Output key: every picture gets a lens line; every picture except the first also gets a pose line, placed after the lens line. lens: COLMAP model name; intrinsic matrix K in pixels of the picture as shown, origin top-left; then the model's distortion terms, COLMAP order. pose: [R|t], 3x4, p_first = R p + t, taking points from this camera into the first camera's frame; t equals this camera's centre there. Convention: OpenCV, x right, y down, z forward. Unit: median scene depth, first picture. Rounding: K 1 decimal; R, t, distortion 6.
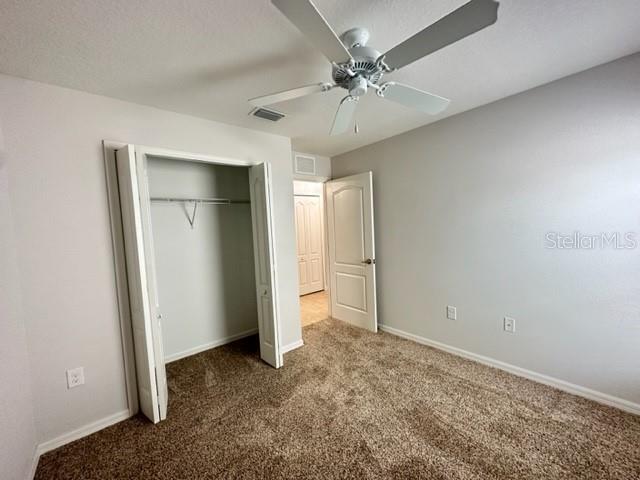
lens RADIAL K [[255.5, 0, 319.5], [0, 255.5, 241.9], [0, 0, 1]] dist [-0.003360, 0.001202]
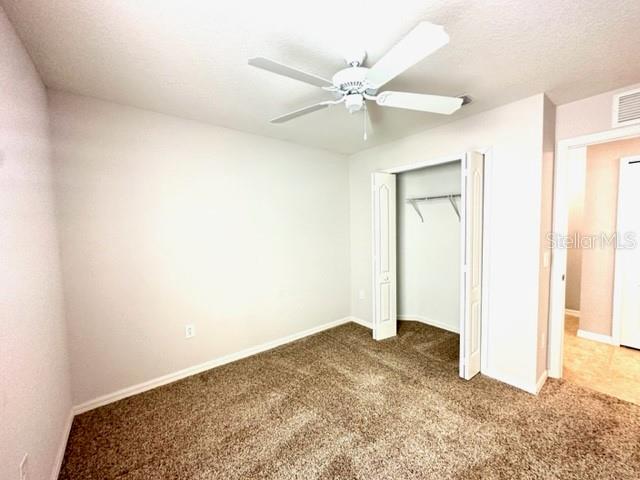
lens RADIAL K [[255.5, 0, 321.0], [0, 255.5, 236.7], [0, 0, 1]] dist [-0.003360, 0.001202]
pose [[-0.051247, 0.081523, -0.995353, 0.726572], [-0.049677, 0.995221, 0.084070, -0.053552], [0.997450, 0.053754, -0.046952, 0.520735]]
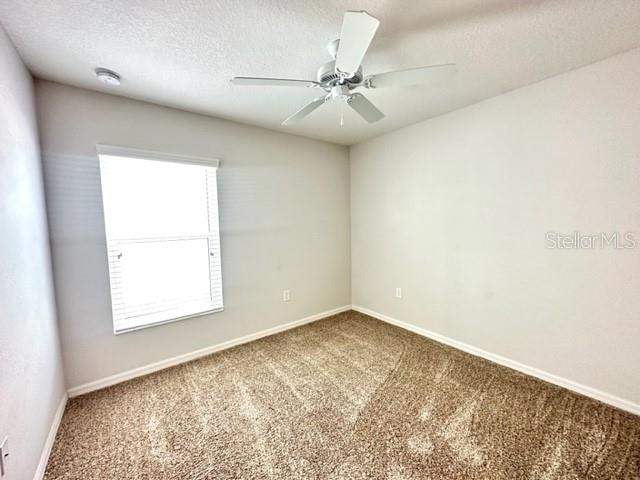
lens RADIAL K [[255.5, 0, 319.7], [0, 255.5, 241.5], [0, 0, 1]] dist [-0.003360, 0.001202]
pose [[-0.996715, 0.051481, 0.062517, 0.125307], [0.060446, 0.986649, 0.151226, -0.060884], [-0.053898, 0.154508, -0.986520, 1.227647]]
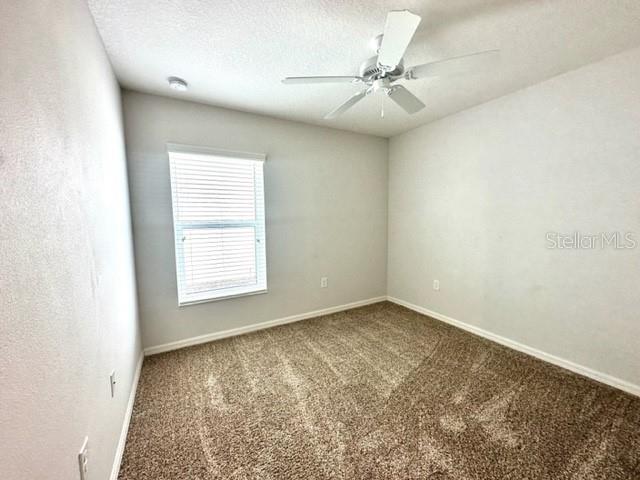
lens RADIAL K [[255.5, 0, 319.6], [0, 255.5, 241.3], [0, 0, 1]] dist [-0.003360, 0.001202]
pose [[-0.979527, 0.029208, 0.199182, 0.133036], [0.061709, 0.985352, 0.158977, -0.041817], [-0.191621, 0.168013, -0.966981, 1.287795]]
